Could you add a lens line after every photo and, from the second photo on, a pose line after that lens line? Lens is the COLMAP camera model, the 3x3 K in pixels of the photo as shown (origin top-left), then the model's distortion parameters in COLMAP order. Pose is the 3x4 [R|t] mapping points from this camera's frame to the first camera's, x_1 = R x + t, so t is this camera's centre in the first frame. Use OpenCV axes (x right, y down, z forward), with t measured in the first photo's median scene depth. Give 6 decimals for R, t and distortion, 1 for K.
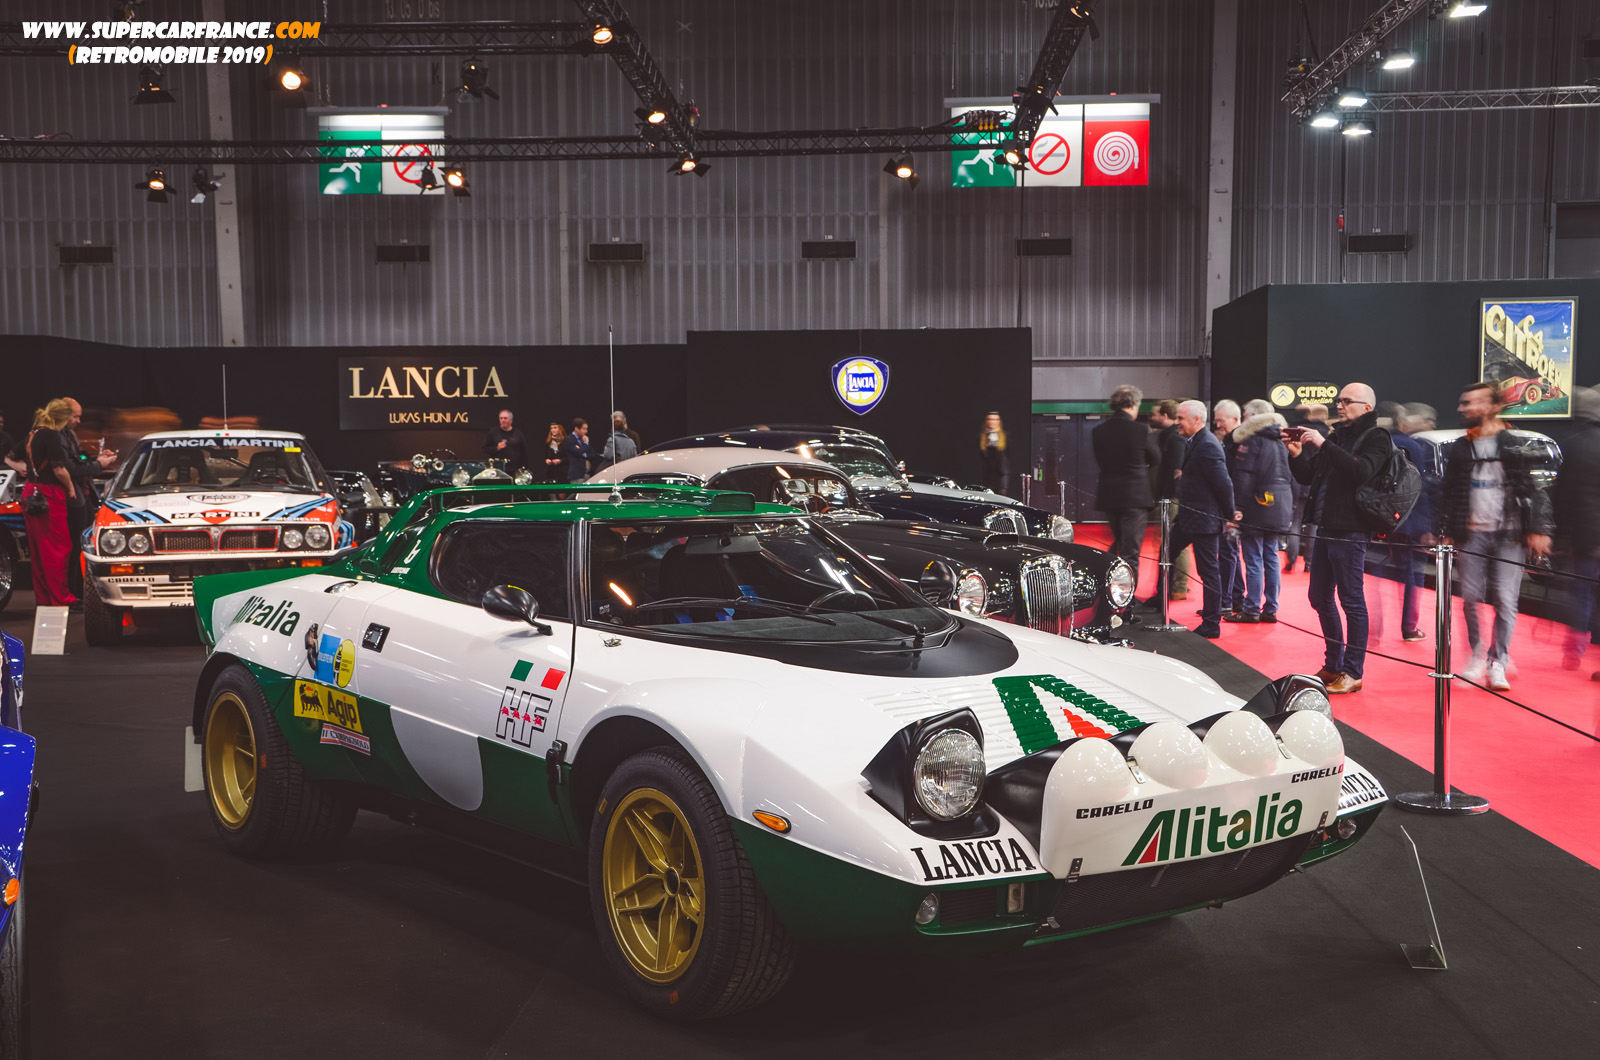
lens RADIAL K [[1803.0, 0, 798.6], [0, 1803.0, 535.6], [0, 0, 1]] dist [0.054608, 0.000000]
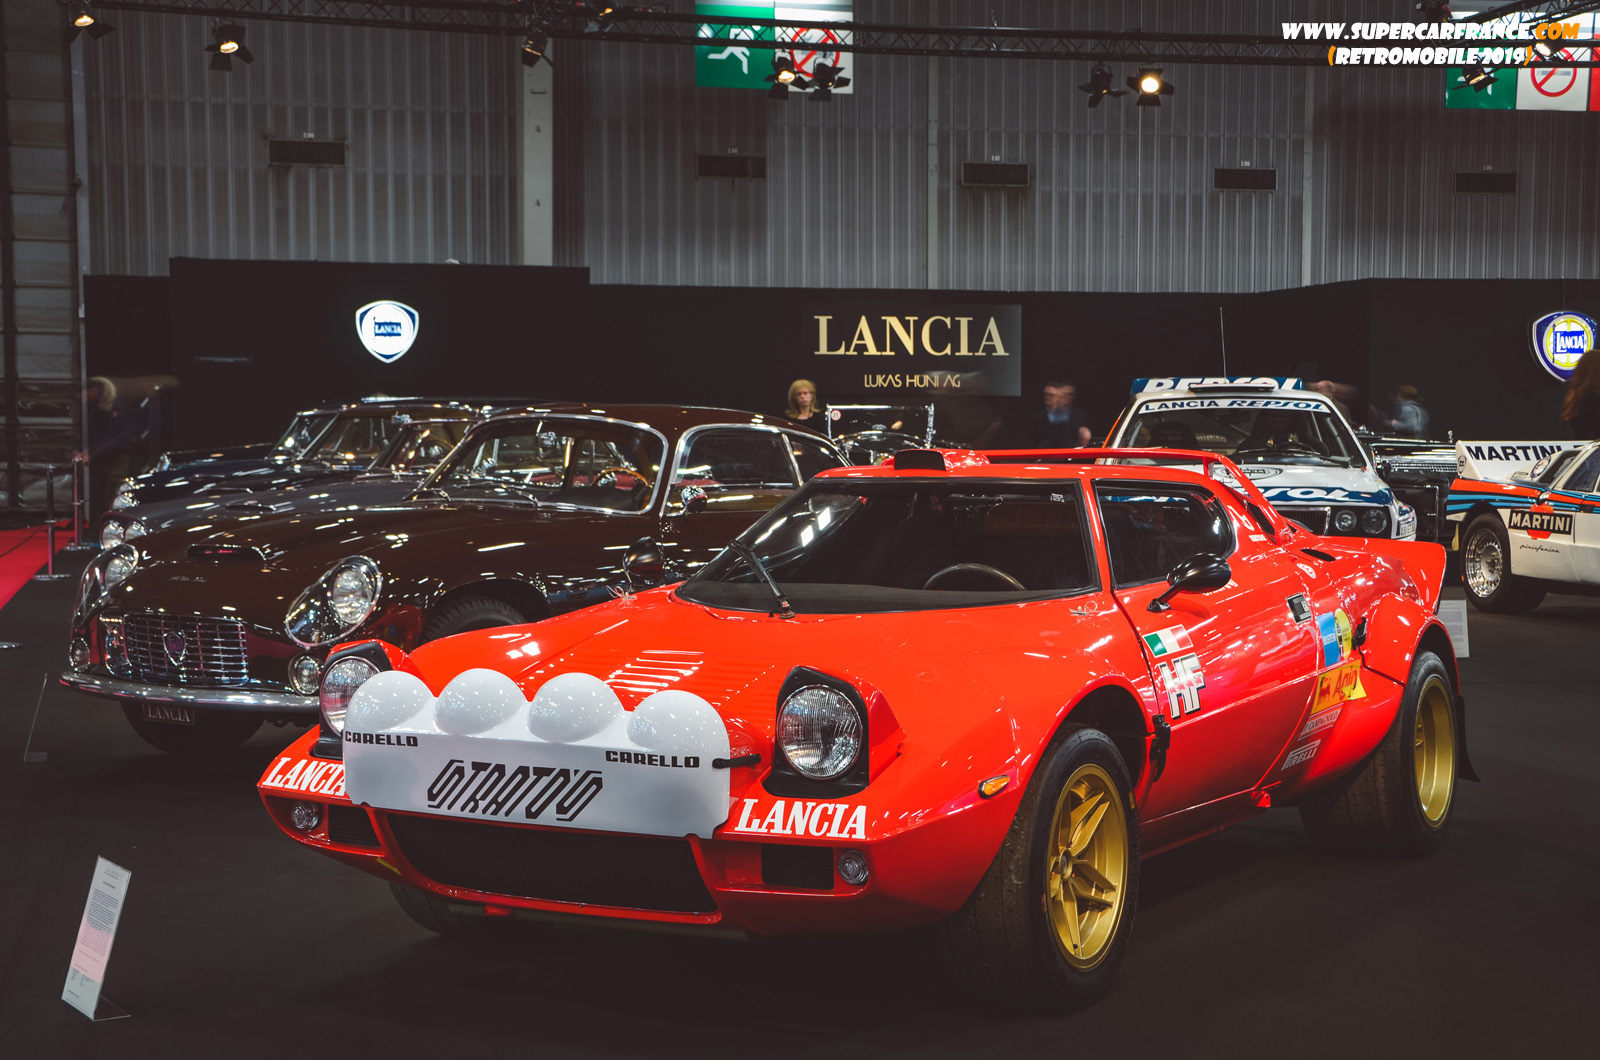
lens RADIAL K [[2420.5, 0, 803.2], [0, 2420.5, 530.6], [0, 0, 1]] dist [0.158980, 0.000000]
pose [[0.954783, -0.007733, 0.297203, -0.505645], [0.009817, 0.999937, -0.005521, 0.004738], [-0.297141, 0.008190, 0.954798, 0.007755]]
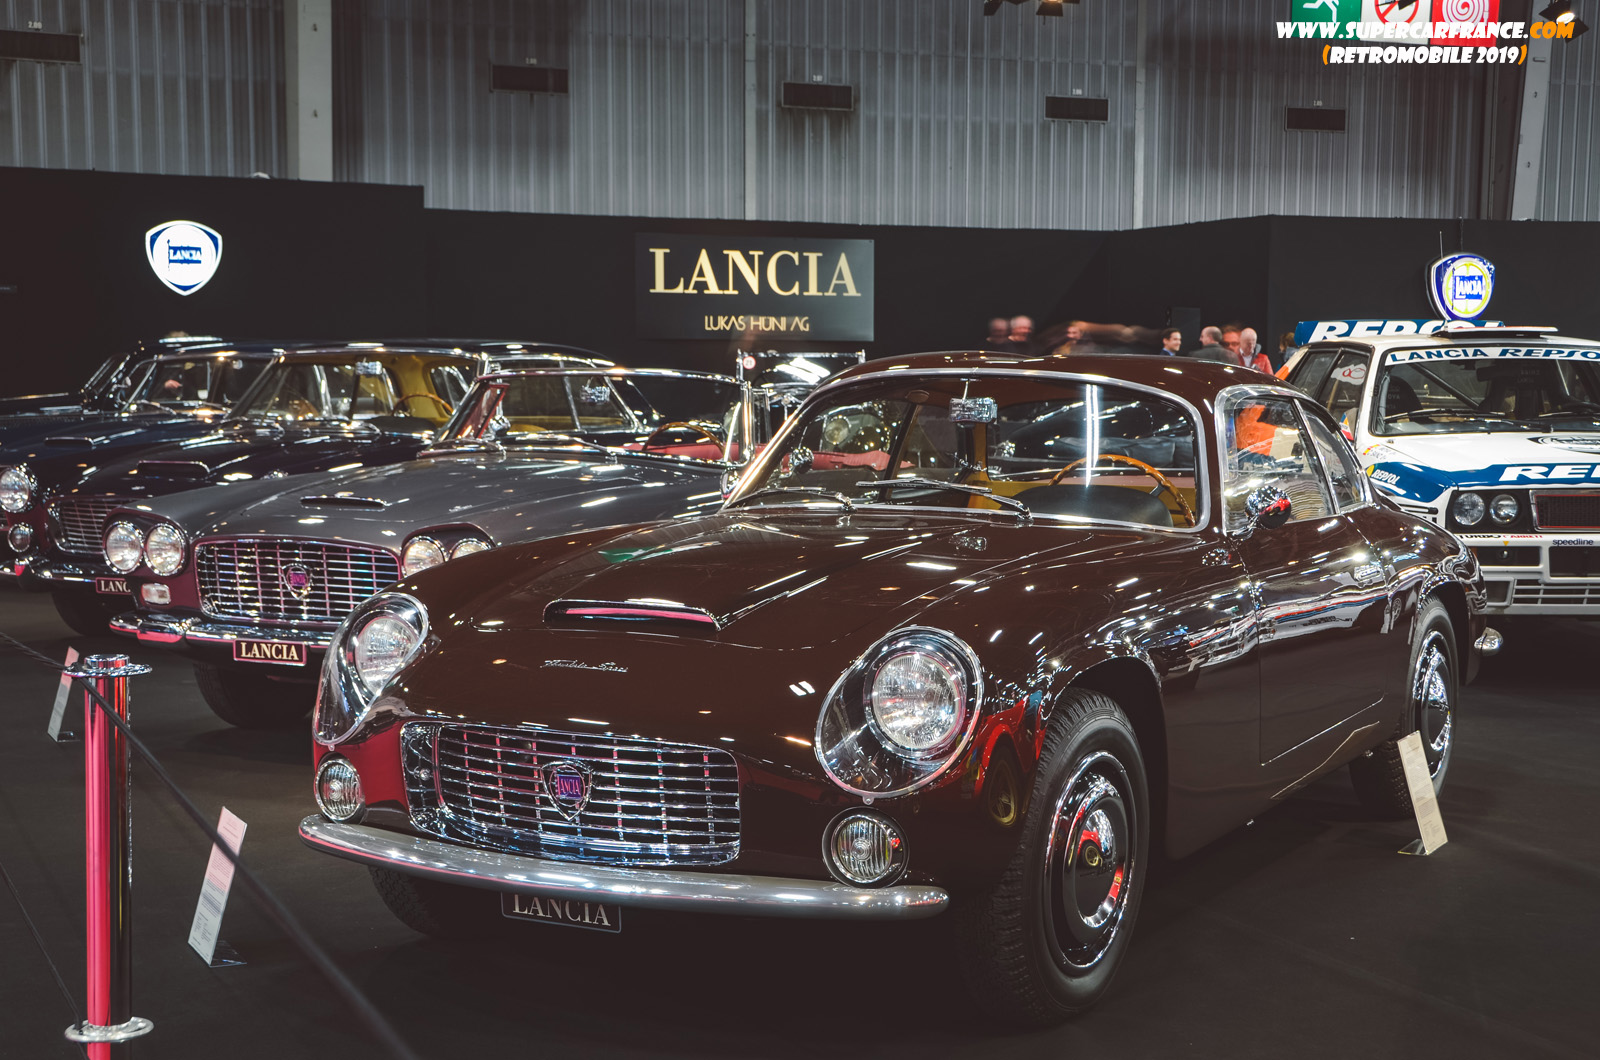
lens RADIAL K [[2420.5, 0, 800.8], [0, 2420.5, 538.2], [0, 0, 1]] dist [0.158980, 0.000000]
pose [[0.898940, -0.020533, 0.437590, -0.541030], [0.012001, 0.999680, 0.022255, -0.002317], [-0.437907, -0.014754, 0.898899, 0.130299]]
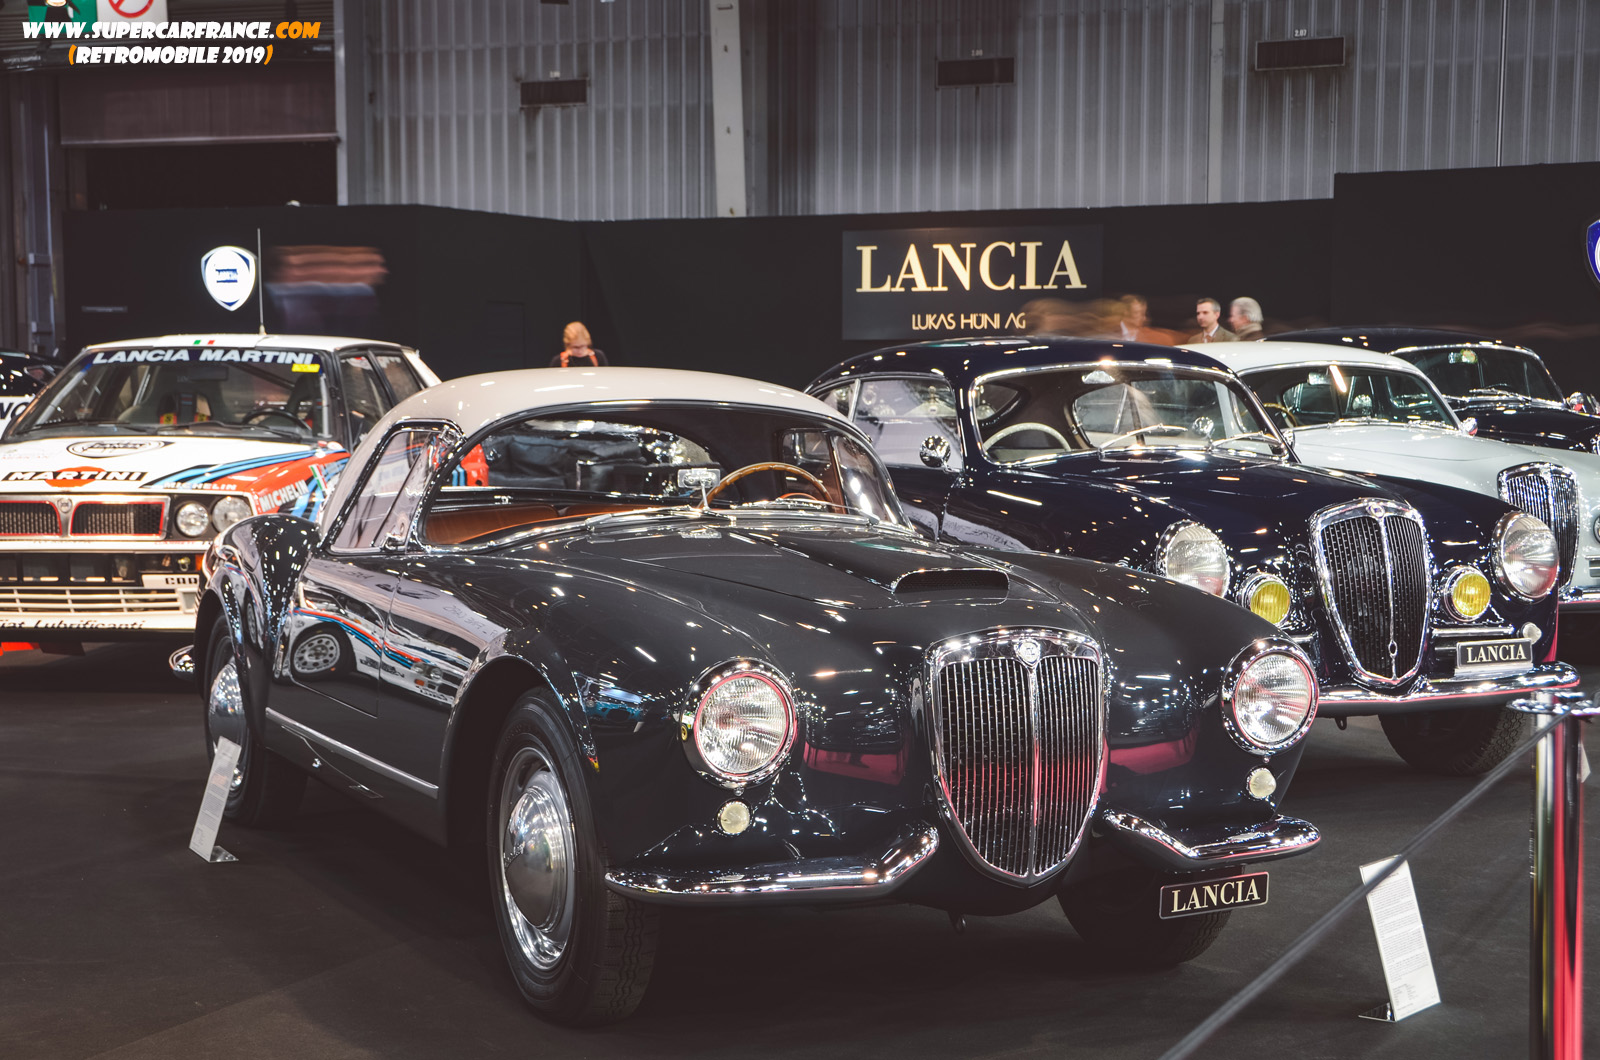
lens RADIAL K [[2567.4, 0, 800.8], [0, 2567.4, 533.1], [0, 0, 1]] dist [0.190413, 0.000000]
pose [[0.929659, 0.028978, -0.367280, 0.074089], [-0.023281, 0.999530, 0.019934, -0.005264], [0.367685, -0.009981, 0.929897, 0.101348]]
